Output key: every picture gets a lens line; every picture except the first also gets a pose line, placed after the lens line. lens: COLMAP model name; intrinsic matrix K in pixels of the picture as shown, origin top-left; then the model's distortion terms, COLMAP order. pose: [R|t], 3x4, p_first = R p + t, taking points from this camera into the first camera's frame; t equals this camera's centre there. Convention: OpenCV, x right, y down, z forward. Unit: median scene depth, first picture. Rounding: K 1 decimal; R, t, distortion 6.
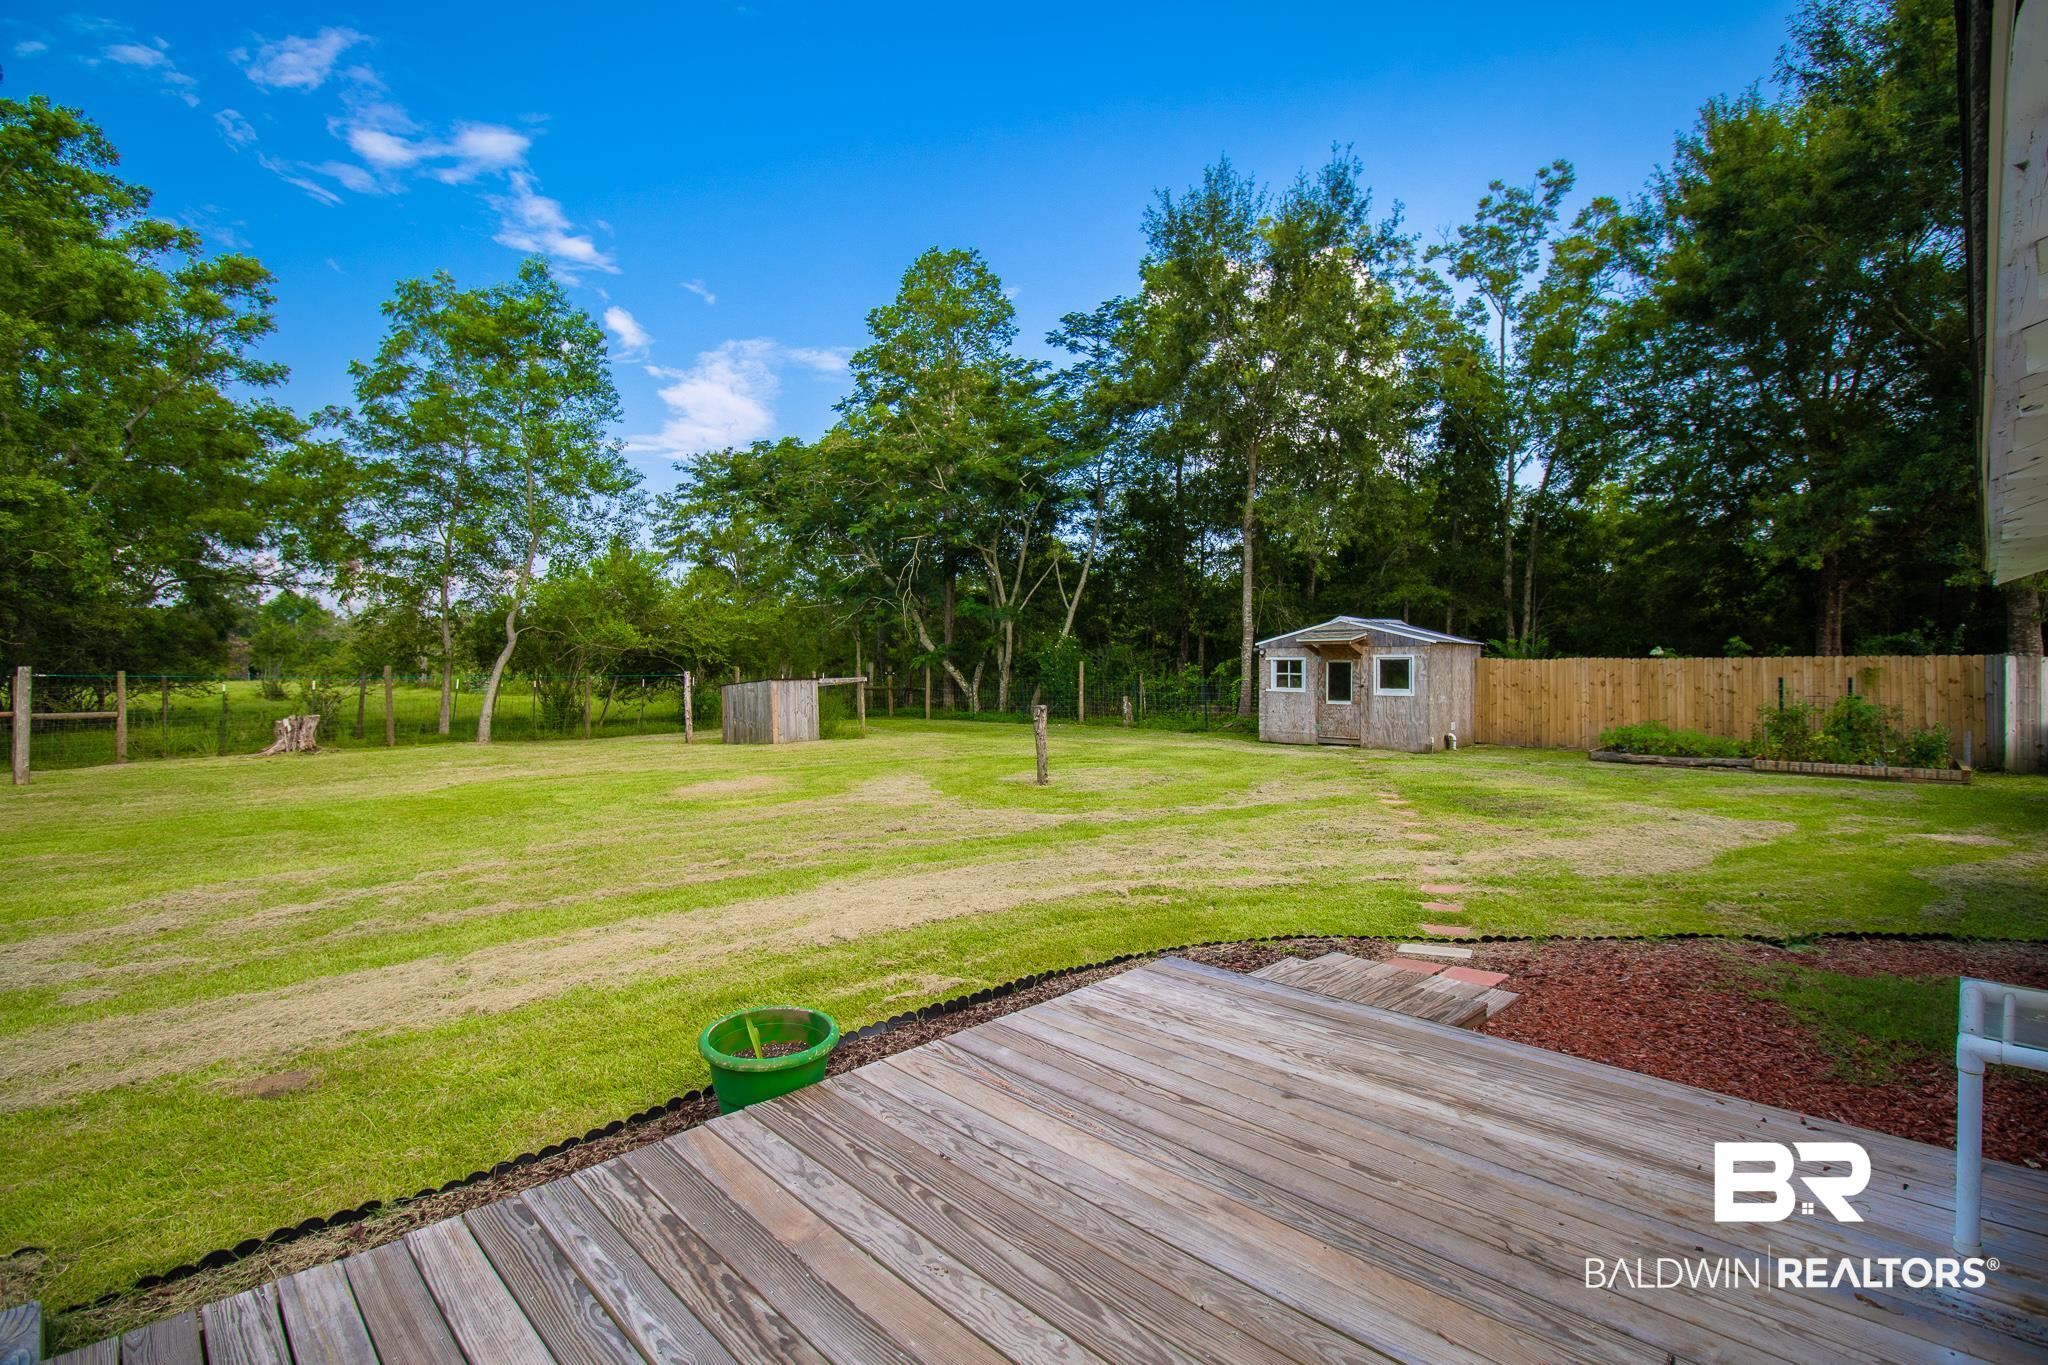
lens RADIAL K [[958.9, 0, 1031.4], [0, 958.9, 668.6], [0, 0, 1]] dist [0.004544, 0.000507]
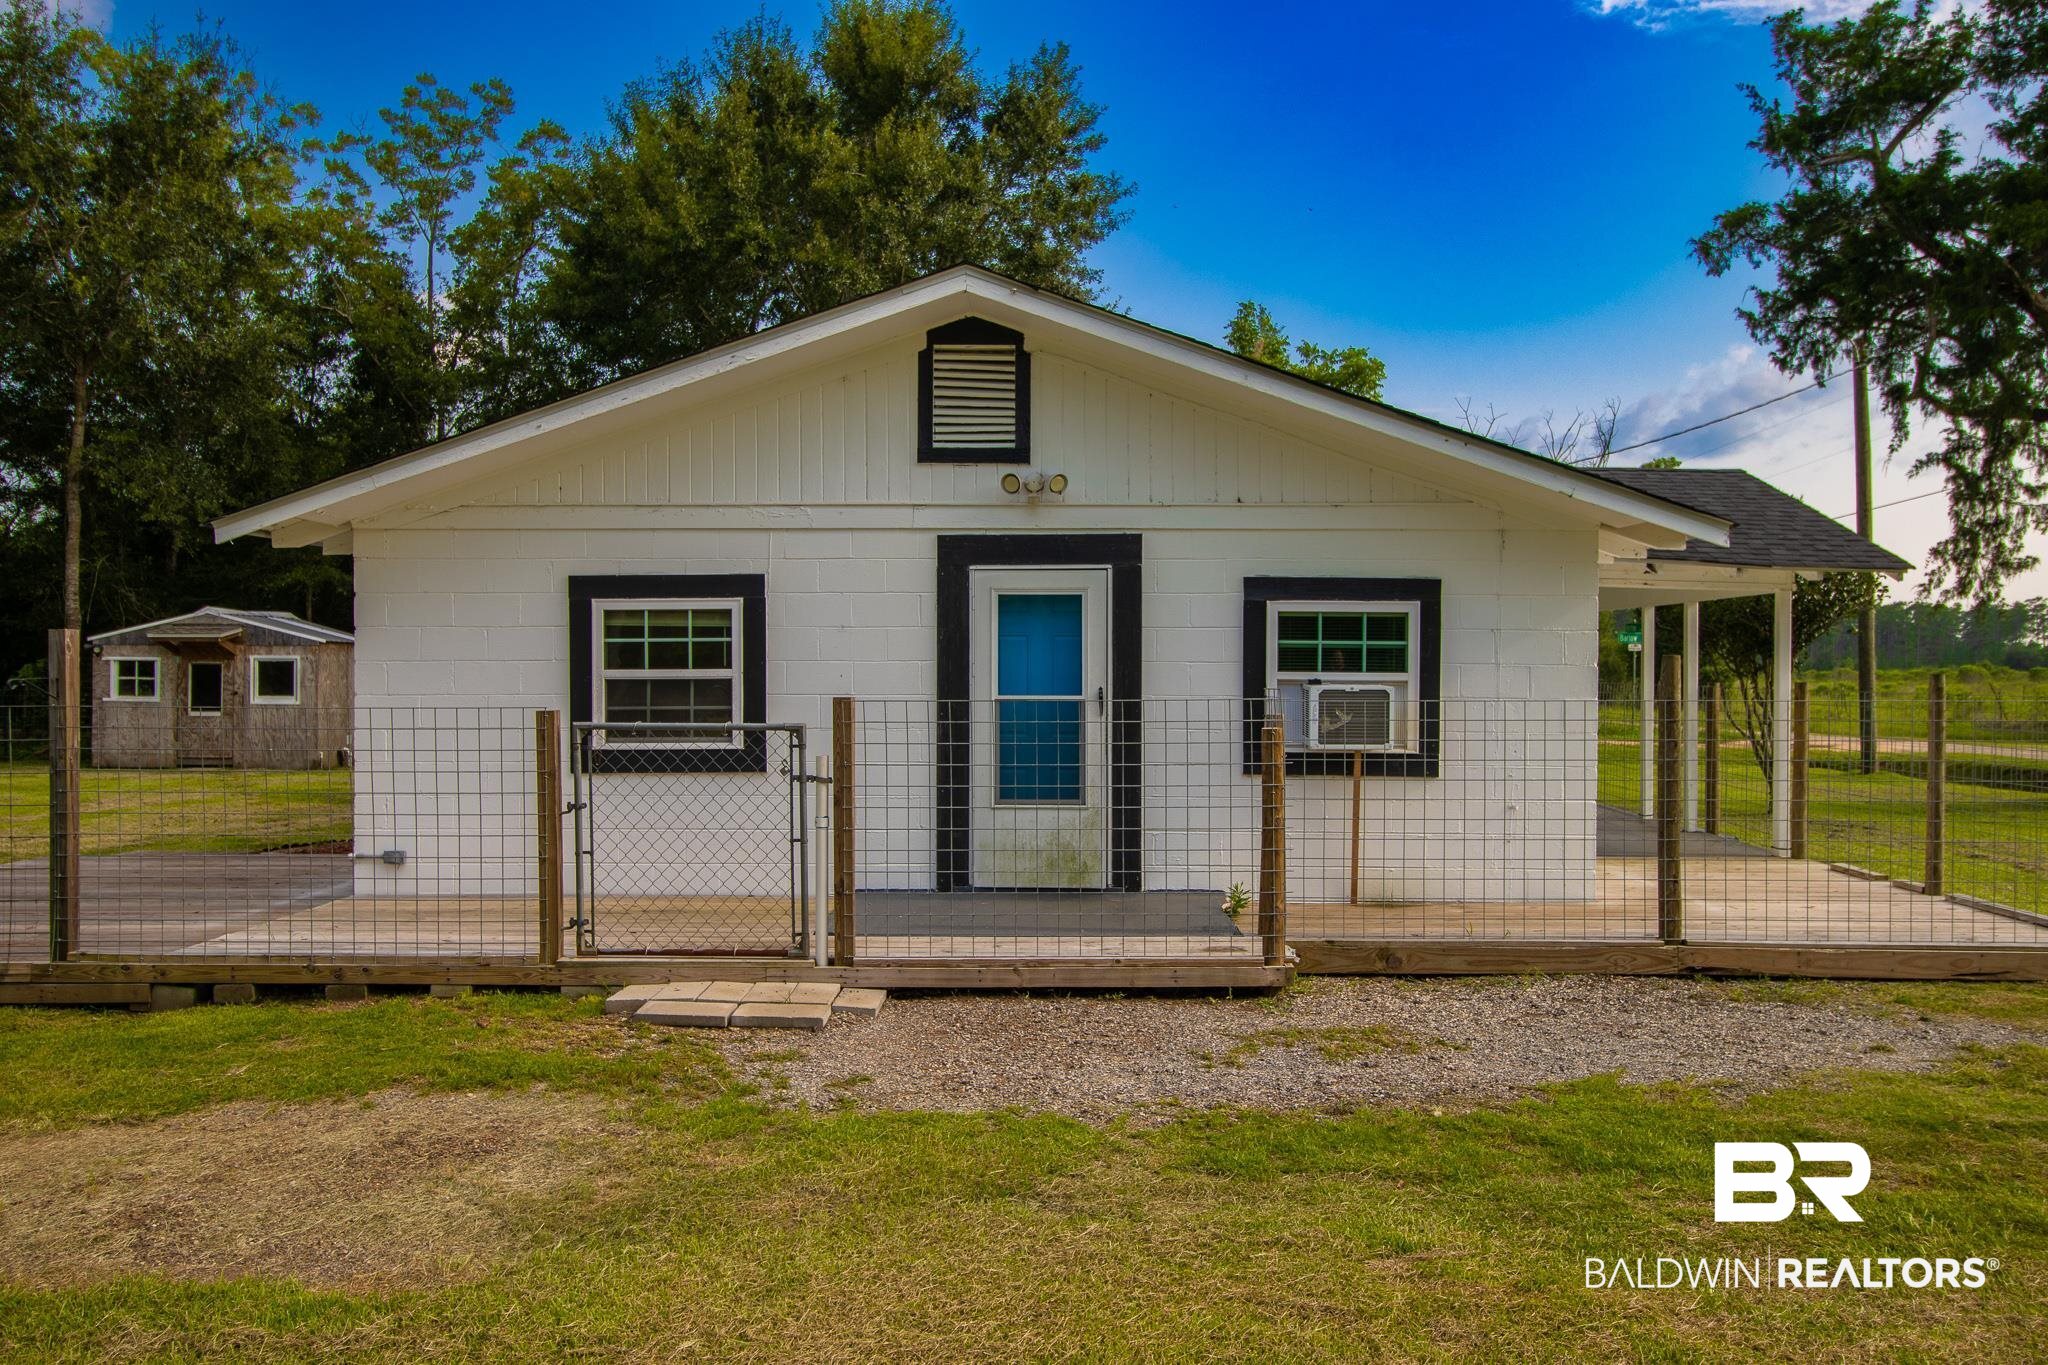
lens RADIAL K [[1600.1, 0, 1077.7], [0, 1600.1, 681.3], [0, 0, 1]] dist [0.001982, 0.002774]
pose [[0.703613, -0.000891, 0.710582, -0.114039], [-0.004359, 0.999975, 0.005570, -0.002476], [-0.710570, -0.007016, 0.703592, -0.443201]]
